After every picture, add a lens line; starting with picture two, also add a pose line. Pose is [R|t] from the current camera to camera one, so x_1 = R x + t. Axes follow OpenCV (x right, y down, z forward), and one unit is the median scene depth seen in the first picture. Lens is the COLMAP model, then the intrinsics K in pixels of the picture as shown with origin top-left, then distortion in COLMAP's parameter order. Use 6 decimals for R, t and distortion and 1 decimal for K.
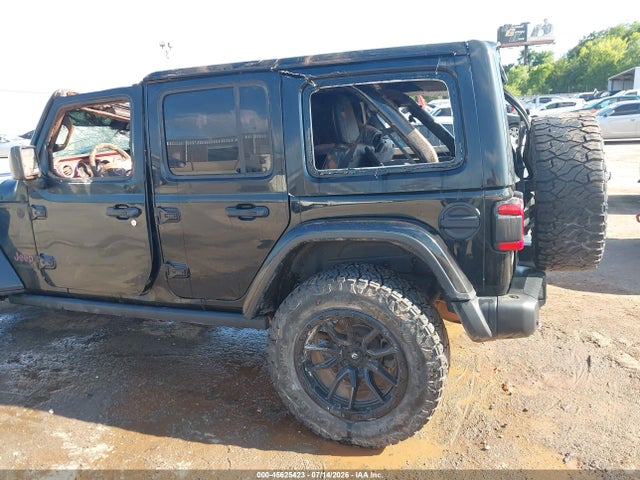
lens RADIAL K [[489.0, 0, 320.0], [0, 489.0, 240.0], [0, 0, 1]] dist [0.120114, -0.205895]
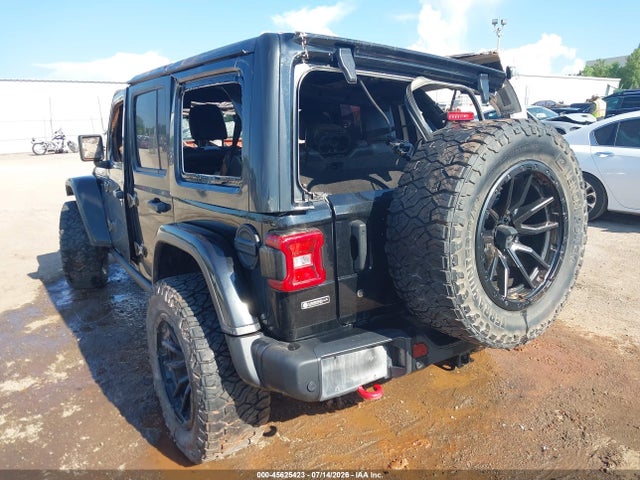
lens RADIAL K [[489.0, 0, 320.0], [0, 489.0, 240.0], [0, 0, 1]] dist [0.120114, -0.205895]
pose [[0.811285, 0.153441, -0.564156, 0.804971], [-0.131816, 0.988106, 0.079190, -0.124675], [0.569597, 0.010120, 0.821862, 0.323837]]
